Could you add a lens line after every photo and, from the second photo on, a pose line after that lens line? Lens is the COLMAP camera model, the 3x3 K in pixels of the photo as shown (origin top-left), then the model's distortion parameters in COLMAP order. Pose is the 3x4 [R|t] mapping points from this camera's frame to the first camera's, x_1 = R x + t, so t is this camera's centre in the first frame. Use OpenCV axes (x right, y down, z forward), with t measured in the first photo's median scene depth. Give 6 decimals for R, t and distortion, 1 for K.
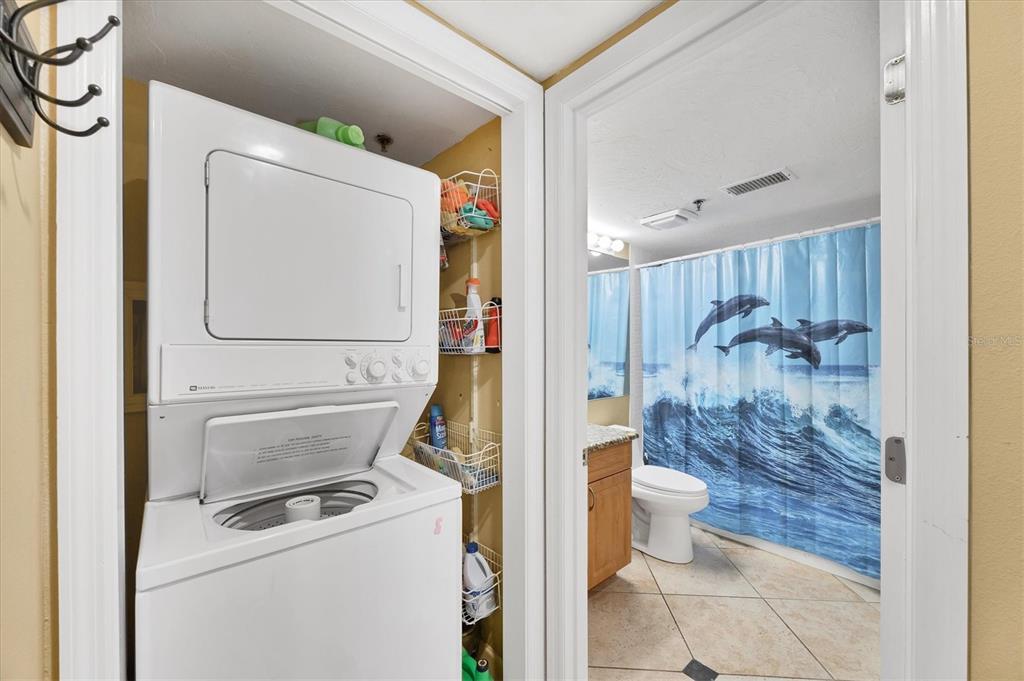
lens RADIAL K [[397.0, 0, 513.6], [0, 397.0, 343.1], [0, 0, 1]] dist [0.004226, 0.000321]
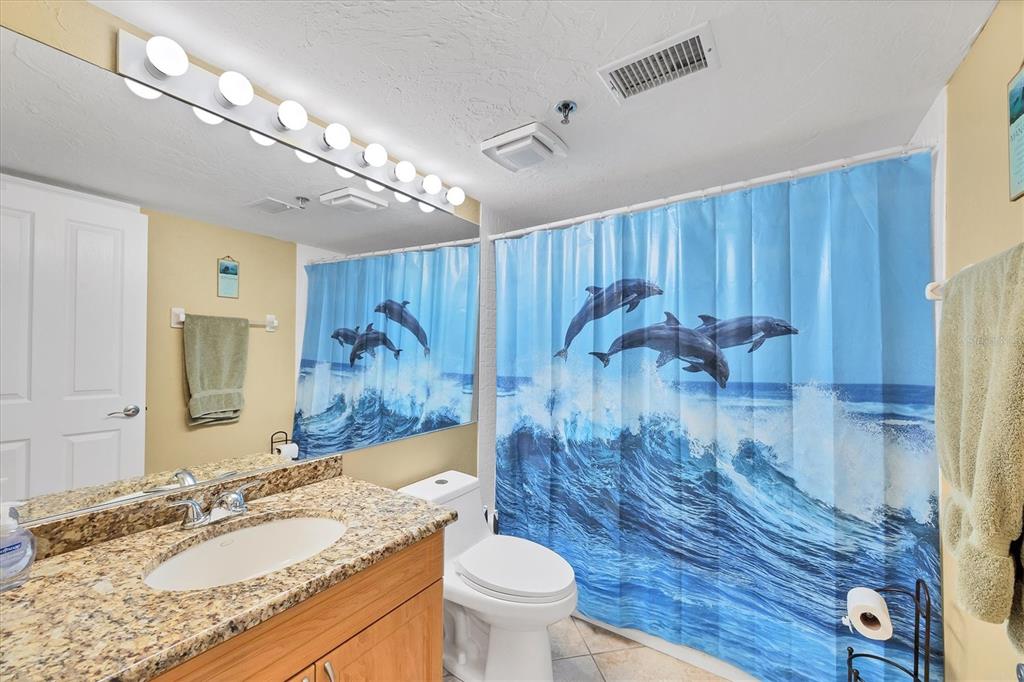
lens RADIAL K [[397.0, 0, 511.8], [0, 397.0, 344.4], [0, 0, 1]] dist [0.004226, 0.000321]
pose [[0.966587, 0.017141, 0.255765, 0.216182], [-0.014900, 0.999832, -0.010695, 0.003001], [-0.255905, 0.006527, 0.966680, 0.401910]]
